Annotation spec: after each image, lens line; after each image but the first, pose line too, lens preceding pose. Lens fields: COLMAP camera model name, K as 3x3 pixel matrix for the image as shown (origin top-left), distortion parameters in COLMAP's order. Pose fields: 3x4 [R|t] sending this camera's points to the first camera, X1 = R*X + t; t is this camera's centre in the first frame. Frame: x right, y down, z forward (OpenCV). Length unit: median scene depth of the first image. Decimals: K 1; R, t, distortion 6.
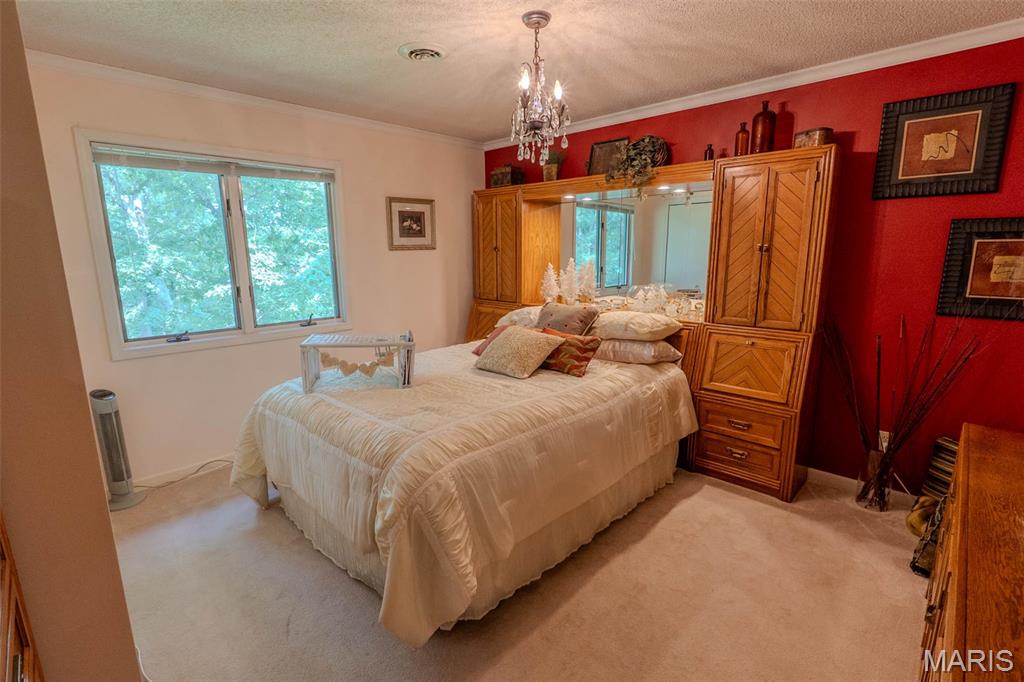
lens RADIAL K [[472.5, 0, 514.0], [0, 472.5, 338.6], [0, 0, 1]] dist [-0.003393, 0.000533]
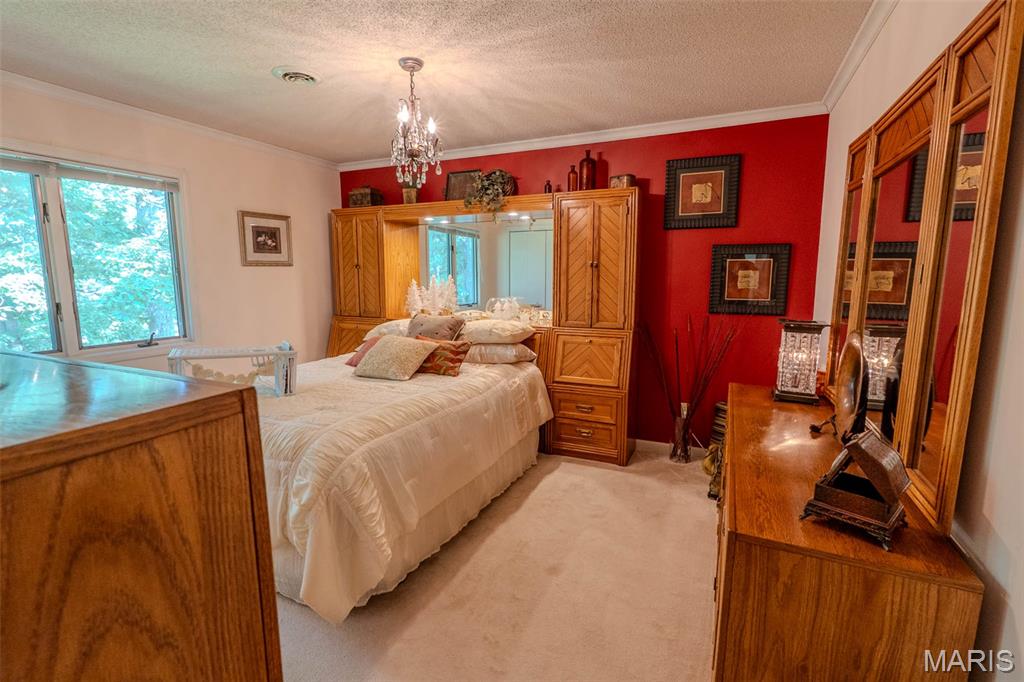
lens RADIAL K [[472.5, 0, 514.0], [0, 472.5, 338.6], [0, 0, 1]] dist [-0.003393, 0.000533]
pose [[0.943880, -0.037978, 0.328098, -0.091754], [0.055831, 0.997418, -0.045162, 0.049395], [-0.325536, 0.060946, 0.943563, -0.105495]]
